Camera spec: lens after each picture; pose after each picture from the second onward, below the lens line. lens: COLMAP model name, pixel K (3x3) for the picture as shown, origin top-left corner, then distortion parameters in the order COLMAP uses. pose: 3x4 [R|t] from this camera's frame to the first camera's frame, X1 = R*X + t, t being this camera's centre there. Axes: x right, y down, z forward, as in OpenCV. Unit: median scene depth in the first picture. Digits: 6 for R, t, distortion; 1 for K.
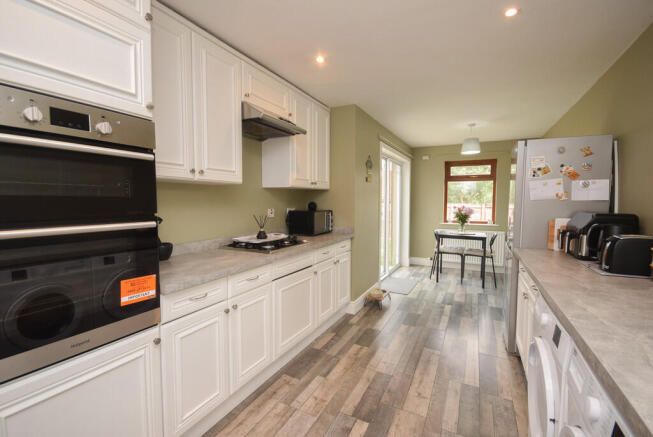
lens RADIAL K [[288.1, 0, 322.5], [0, 288.1, 215.6], [0, 0, 1]] dist [-0.001094, -0.000115]
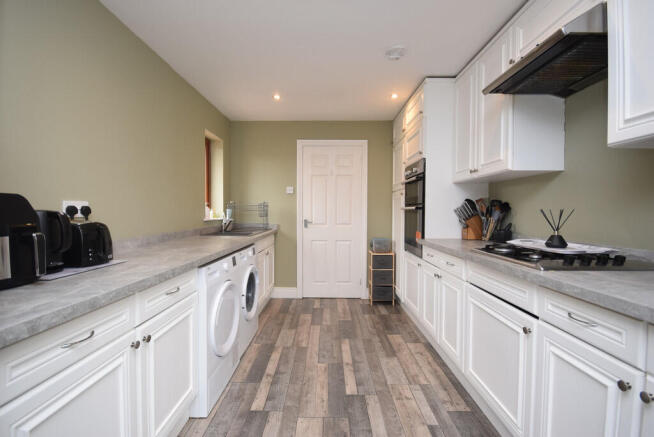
lens RADIAL K [[288.6, 0, 323.0], [0, 288.6, 215.6], [0, 0, 1]] dist [-0.001094, -0.000115]
pose [[-0.890926, 0.002799, -0.454139, 0.647141], [-0.030352, 0.997378, 0.065691, -0.016828], [0.453133, 0.072310, -0.888506, 1.659083]]
